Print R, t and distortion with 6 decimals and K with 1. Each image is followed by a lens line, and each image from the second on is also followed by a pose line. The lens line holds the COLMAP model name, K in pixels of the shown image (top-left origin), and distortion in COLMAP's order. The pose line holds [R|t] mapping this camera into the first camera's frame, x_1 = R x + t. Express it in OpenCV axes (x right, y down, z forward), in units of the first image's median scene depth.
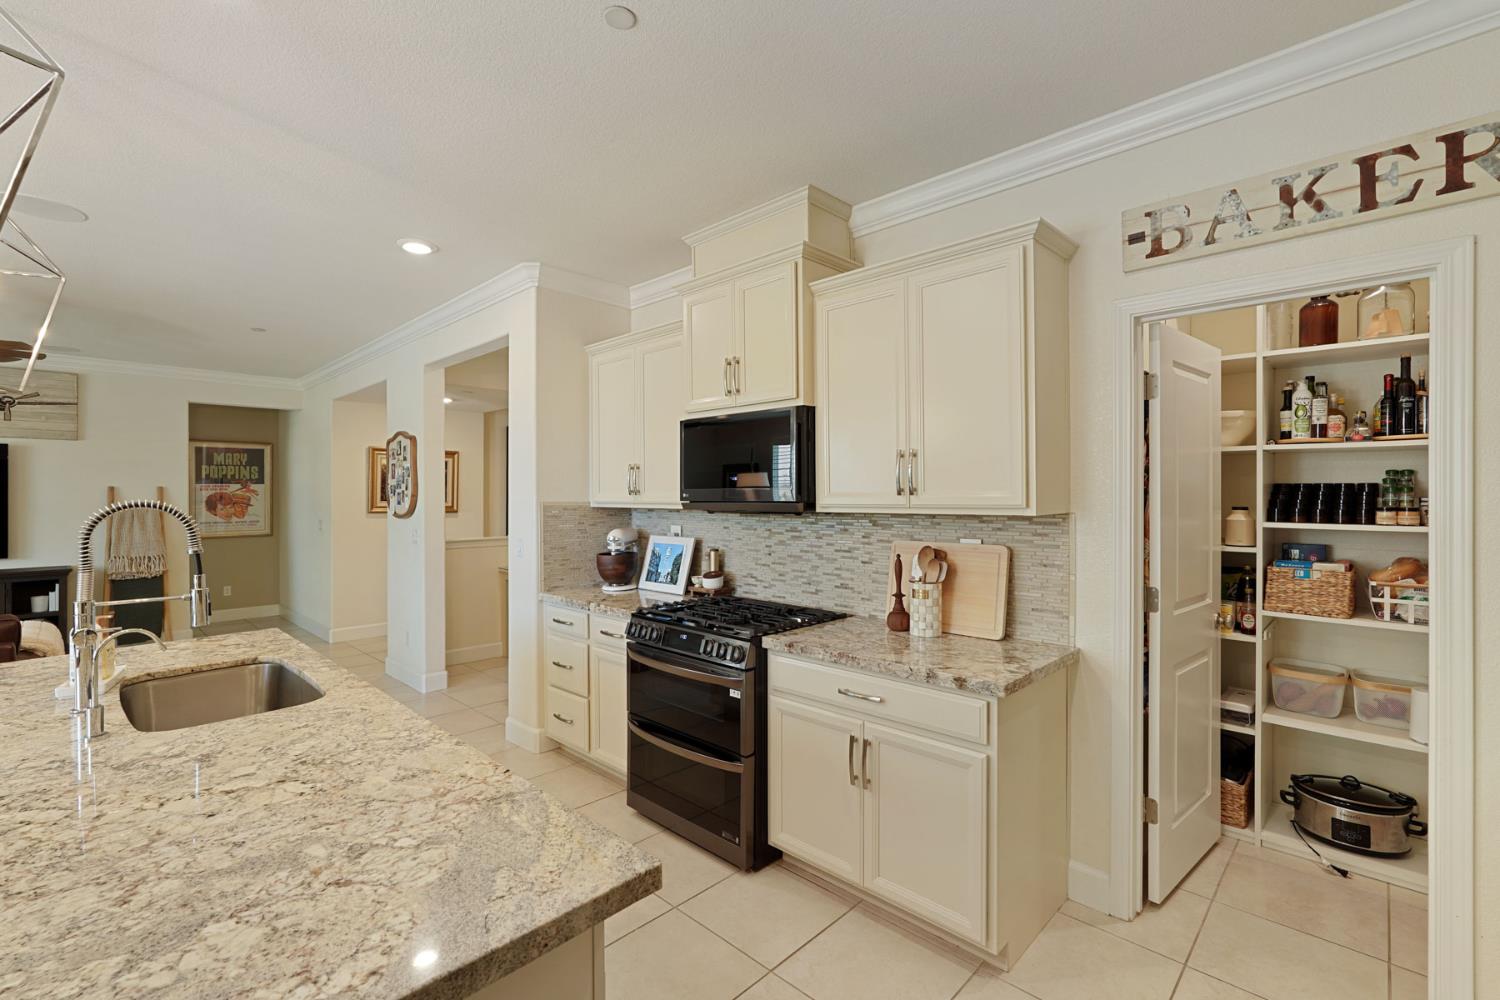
lens RADIAL K [[672.1, 0, 757.7], [0, 672.1, 494.0], [0, 0, 1]] dist [-0.000551, 0.000063]
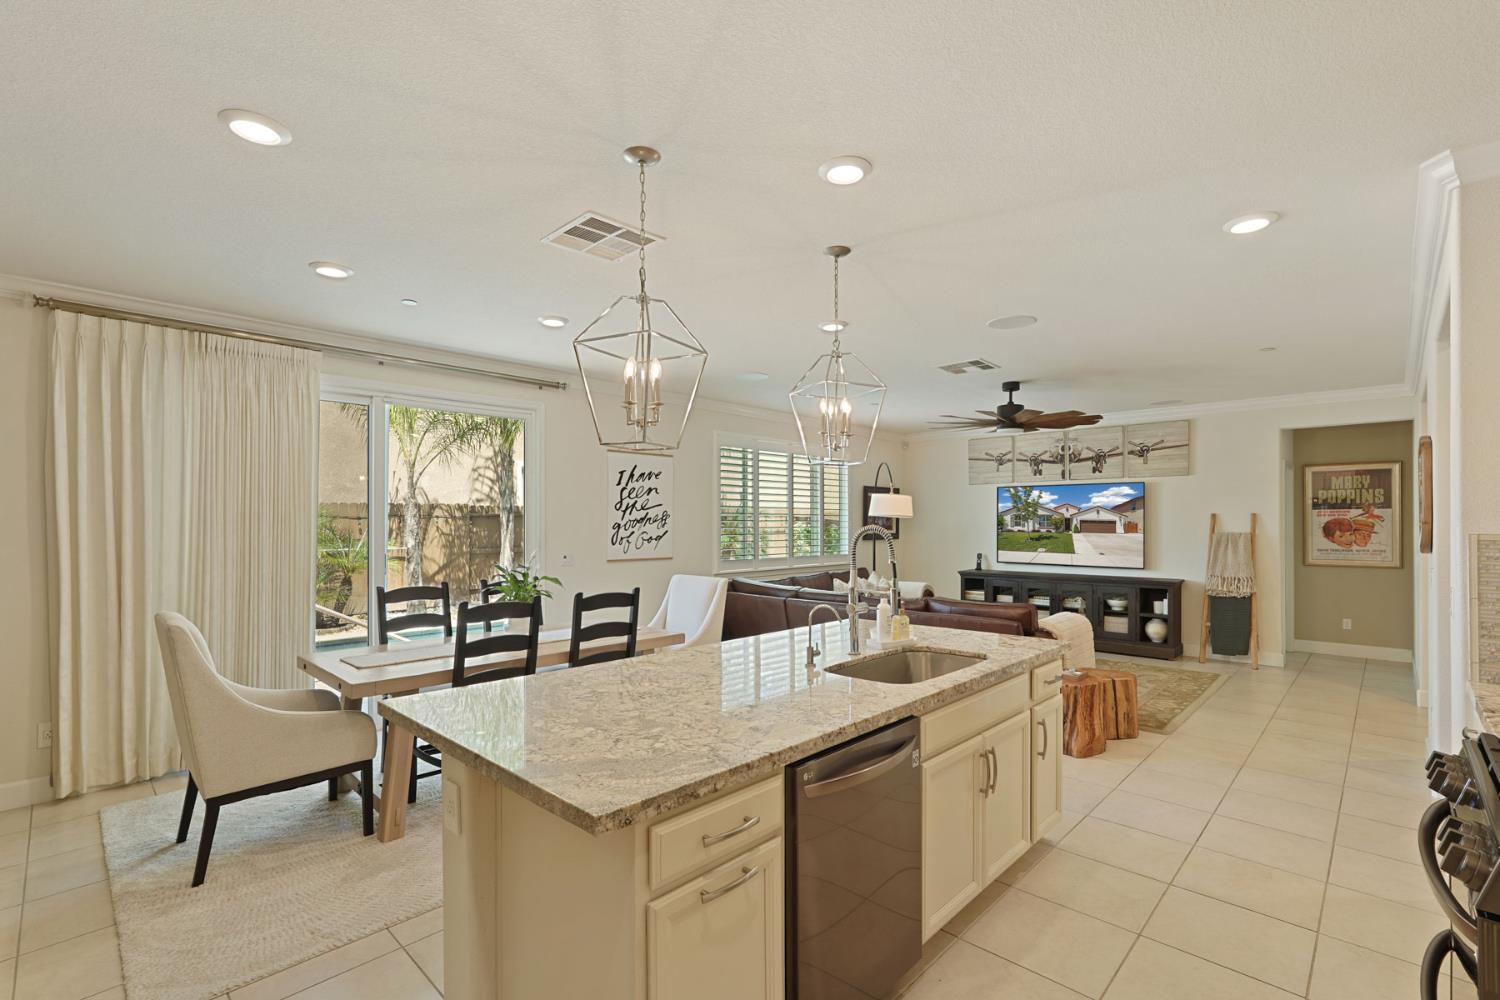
lens RADIAL K [[672.1, 0, 742.8], [0, 672.1, 529.4], [0, 0, 1]] dist [-0.000551, 0.000063]
pose [[-0.008975, 0.012828, -0.999877, 0.345946], [0.003123, 0.999913, 0.012800, -0.003212], [0.999955, -0.003008, -0.009014, 0.398260]]
